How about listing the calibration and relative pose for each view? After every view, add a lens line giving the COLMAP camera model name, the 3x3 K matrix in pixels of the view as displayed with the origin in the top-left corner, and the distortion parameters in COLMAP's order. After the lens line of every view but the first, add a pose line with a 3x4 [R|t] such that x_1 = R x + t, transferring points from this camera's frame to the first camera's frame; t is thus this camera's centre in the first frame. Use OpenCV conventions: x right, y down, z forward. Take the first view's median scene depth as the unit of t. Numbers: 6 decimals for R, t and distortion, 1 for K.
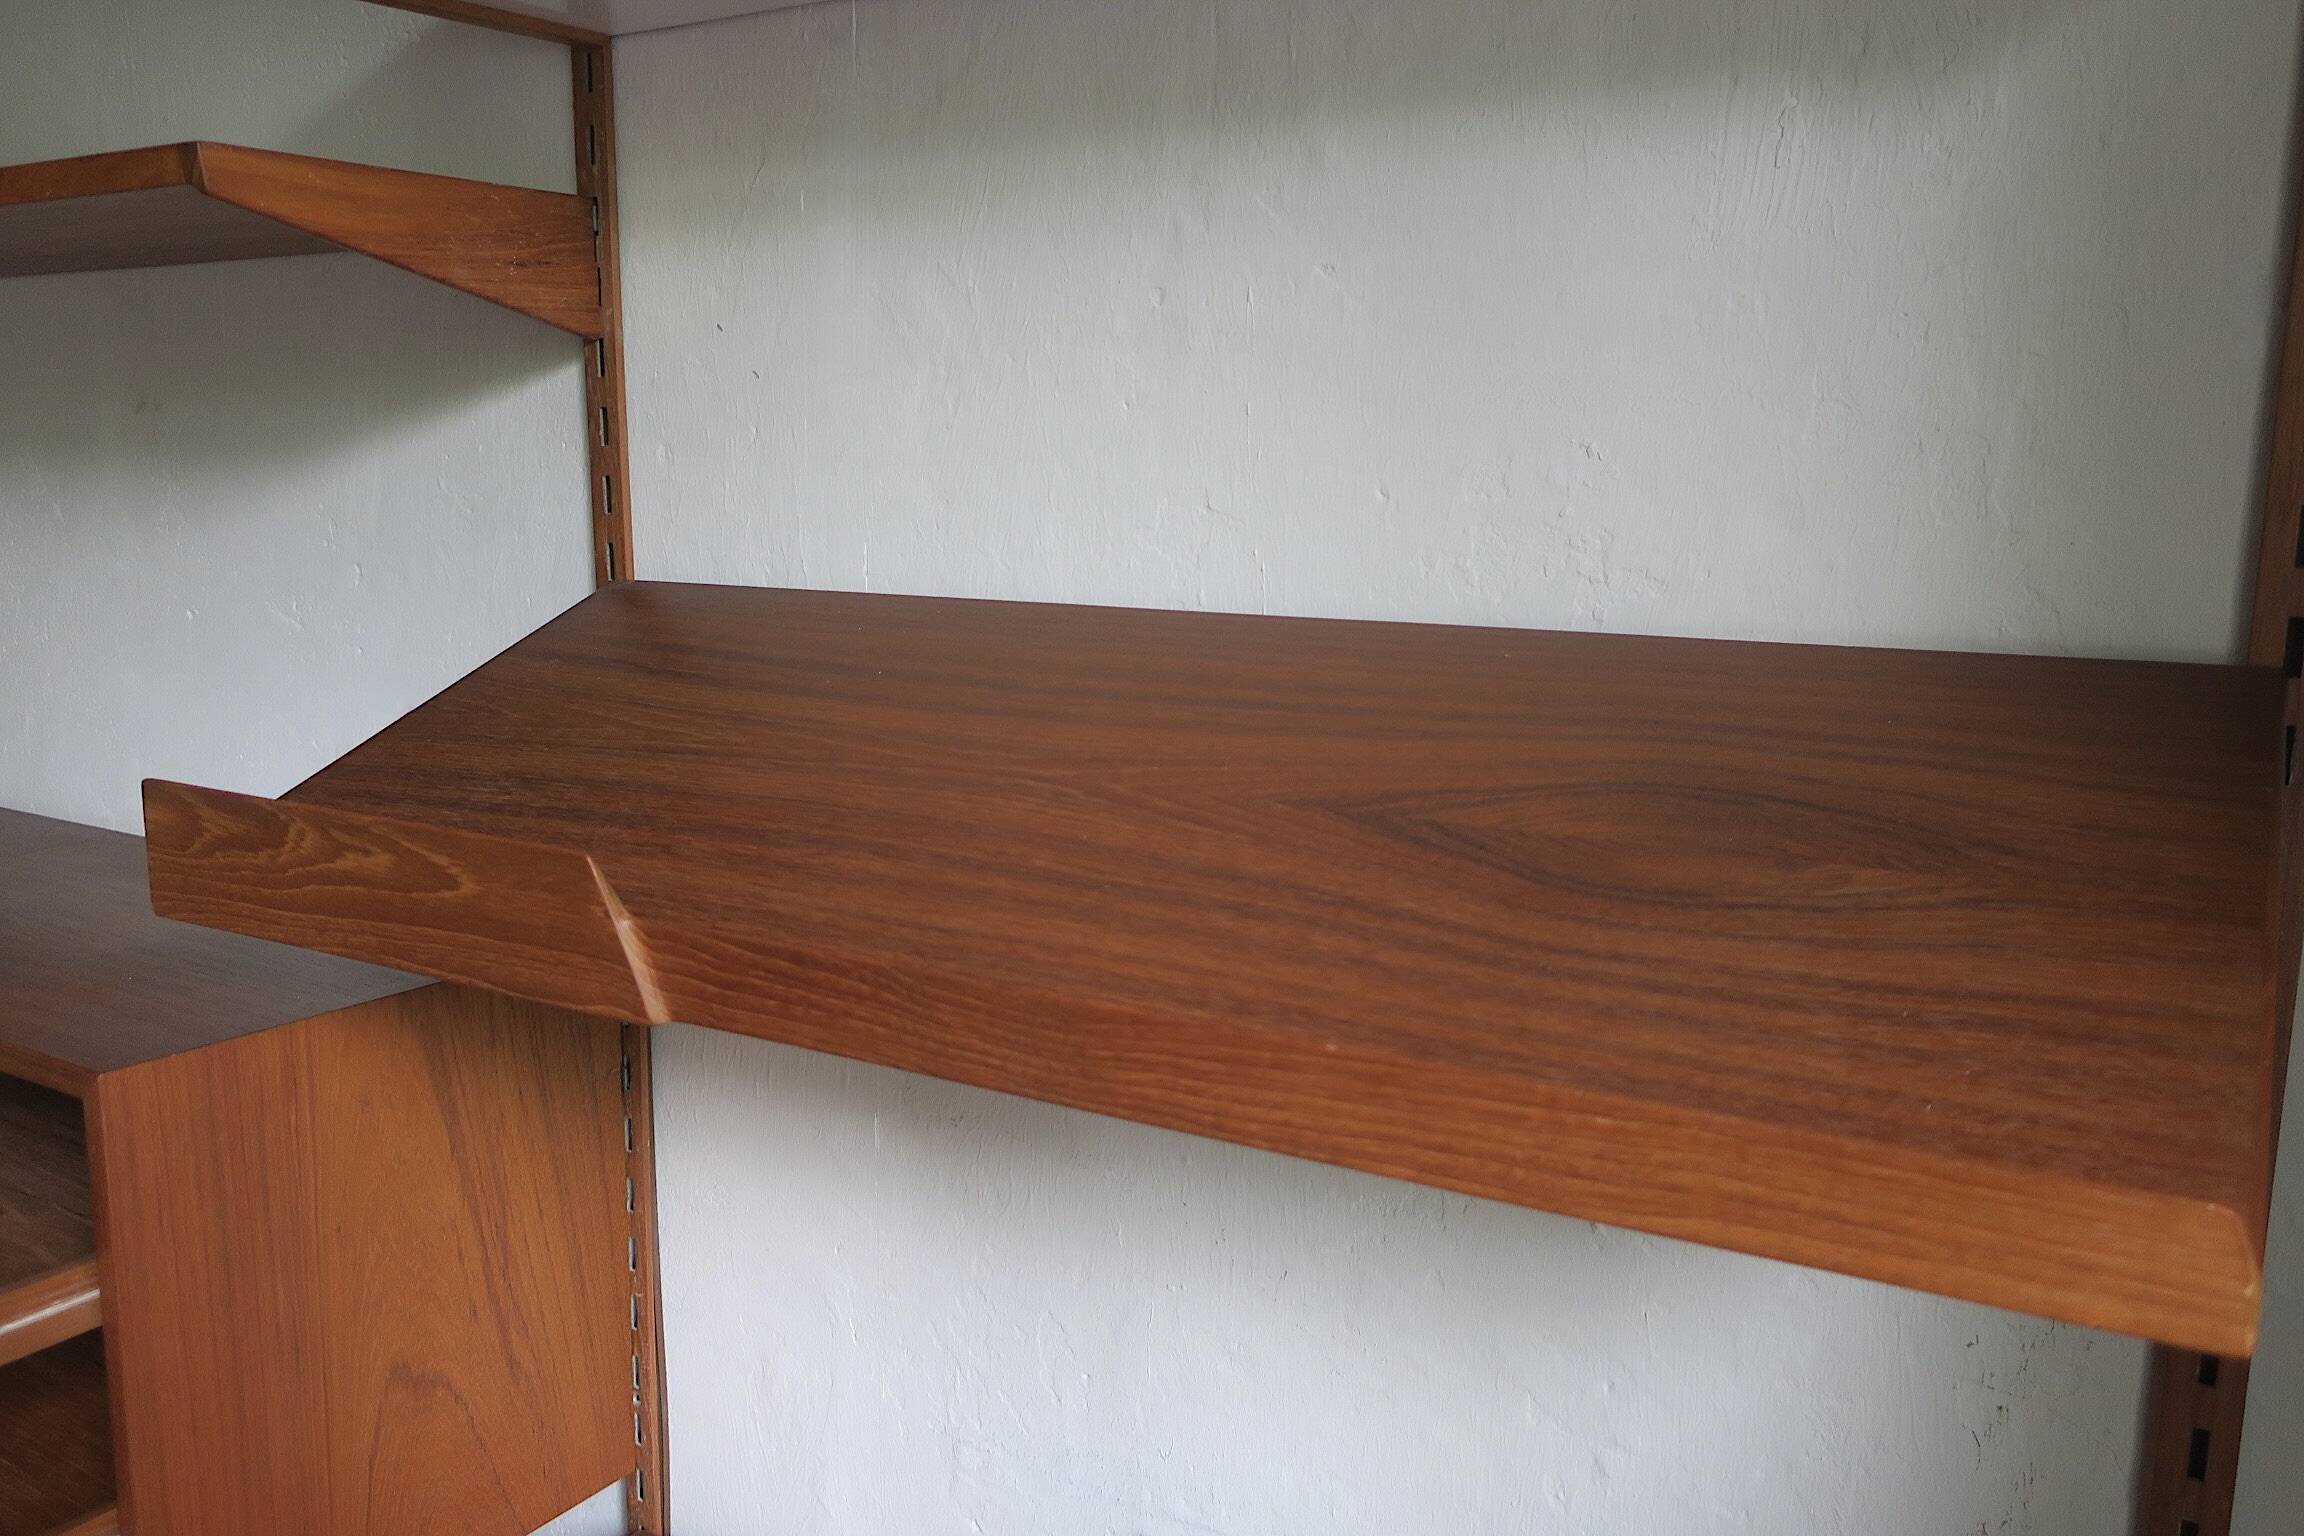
lens RADIAL K [[1814.4, 0, 1152.0], [0, 1814.4, 768.0], [0, 0, 1]] dist [-0.001822, 0.006086]
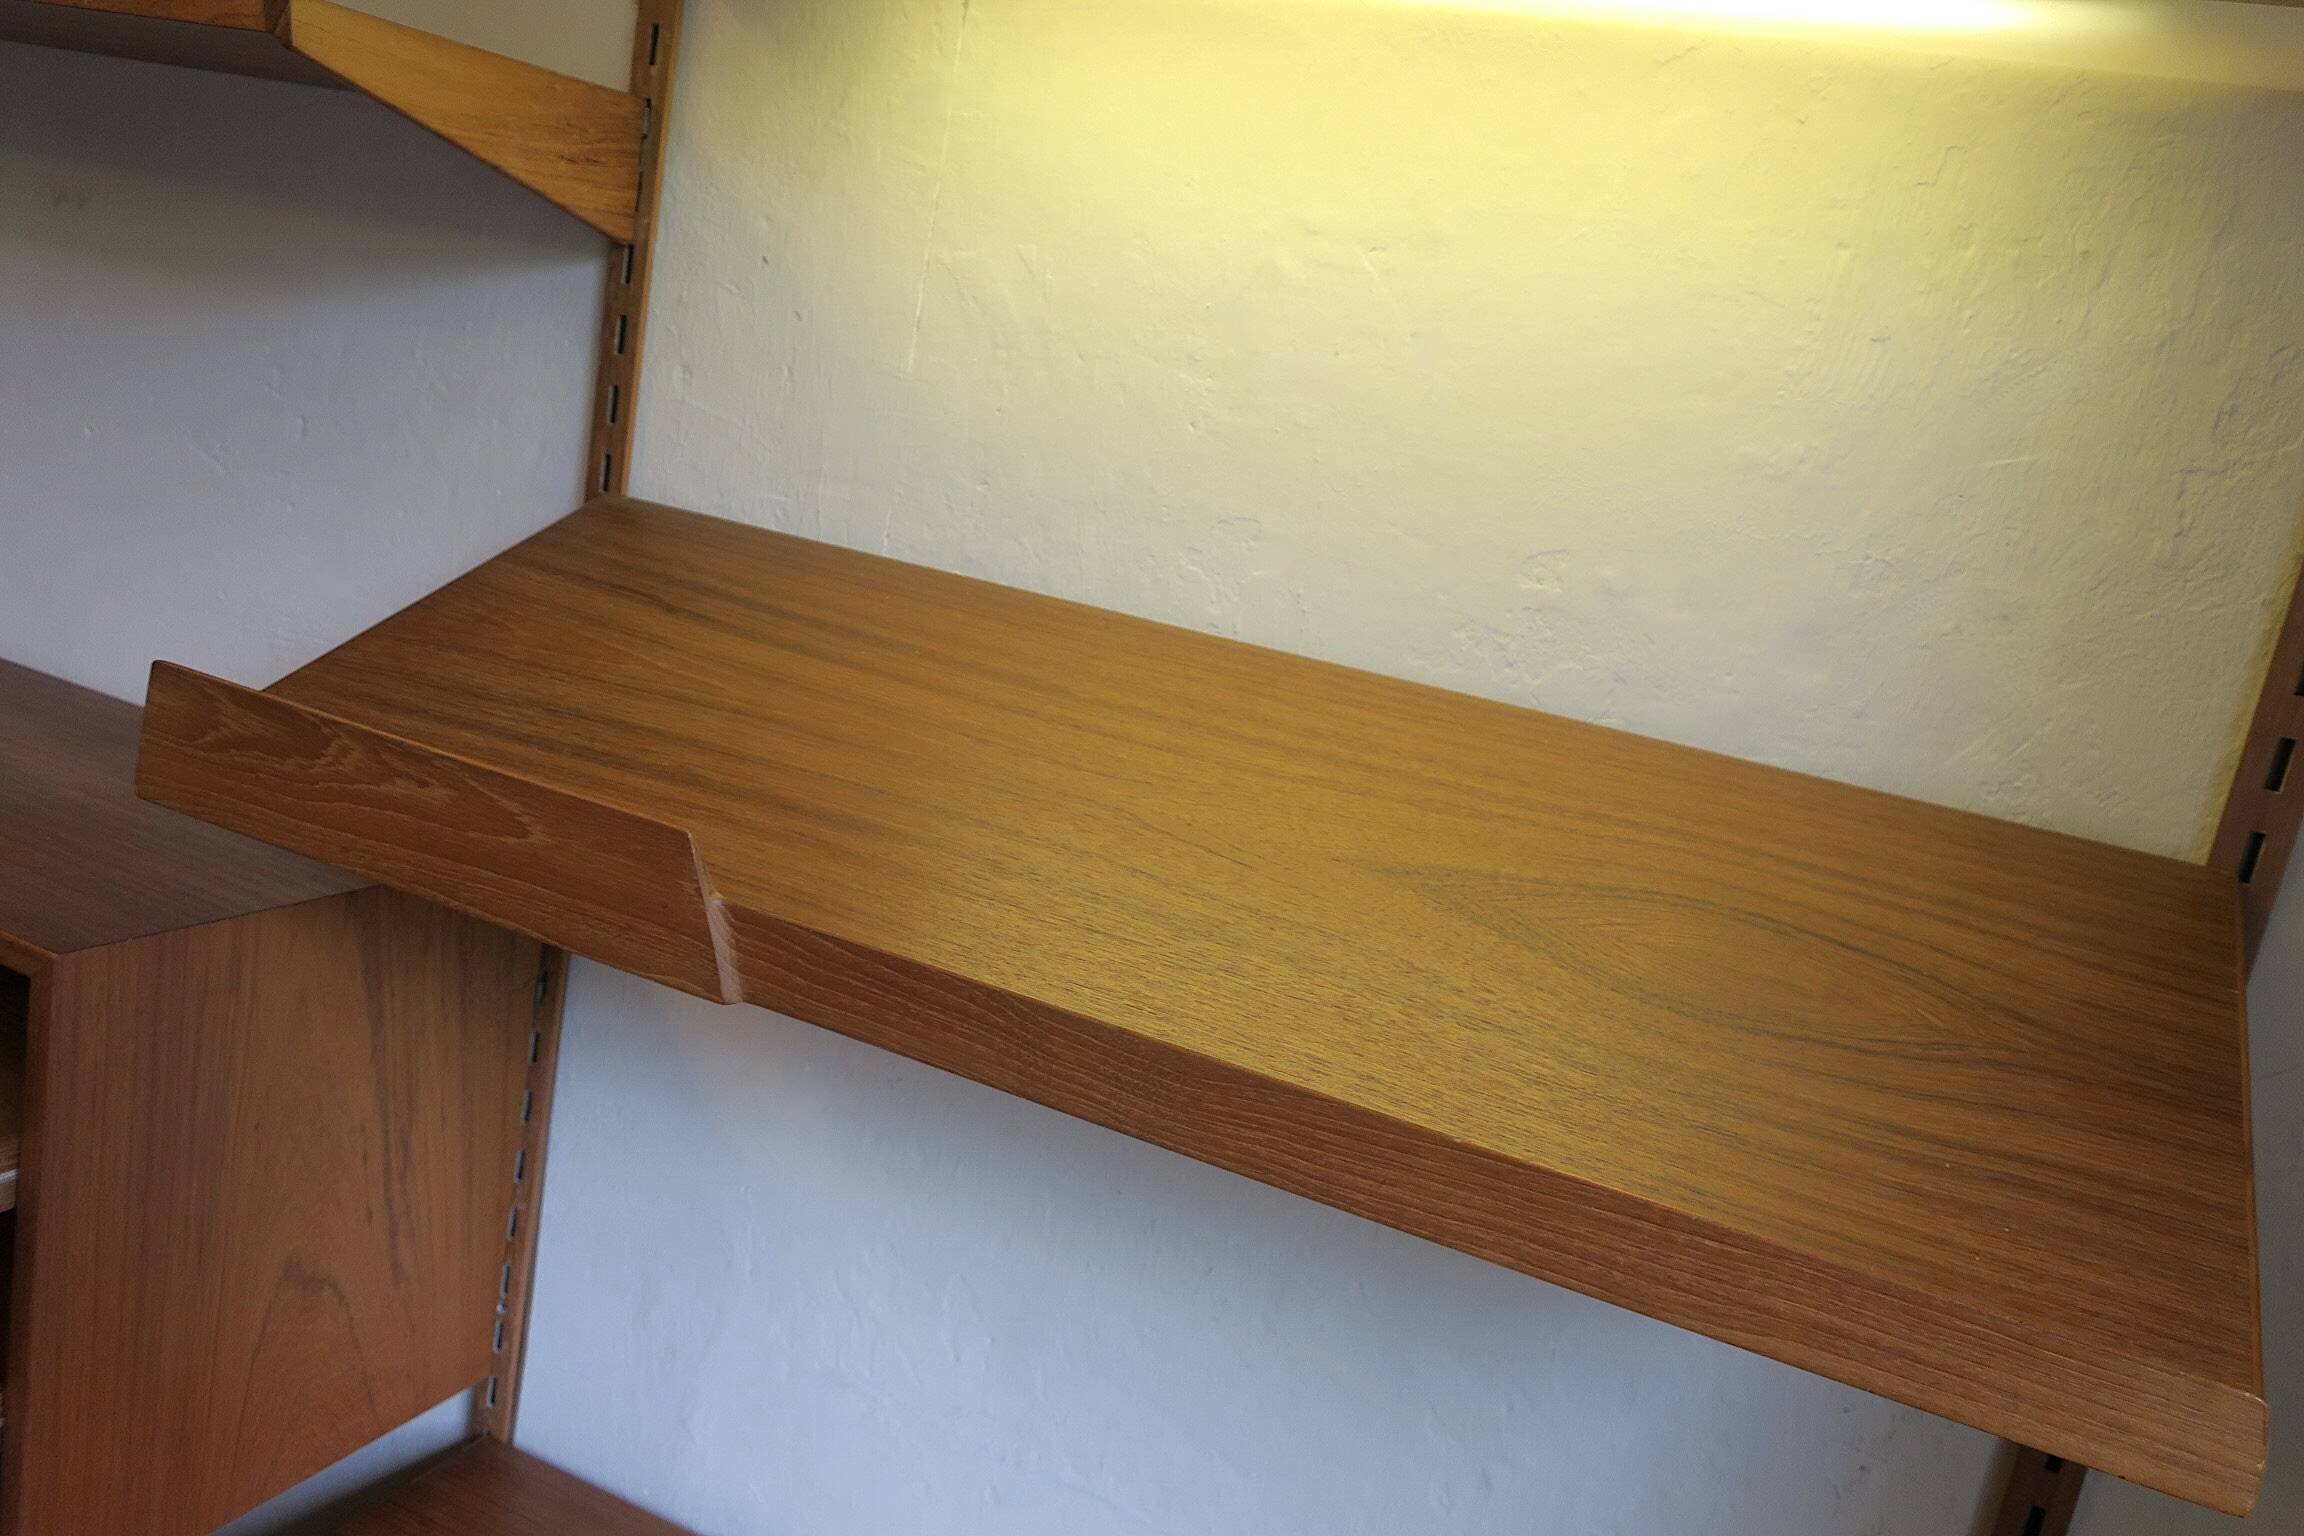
lens RADIAL K [[1814.4, 0, 1152.0], [0, 1814.4, 768.0], [0, 0, 1]] dist [-0.001822, 0.006086]
pose [[0.978849, 0.138208, 0.150839, -0.164162], [-0.146241, 0.988293, 0.043474, -0.051229], [-0.143064, -0.064613, 0.987602, -0.016894]]
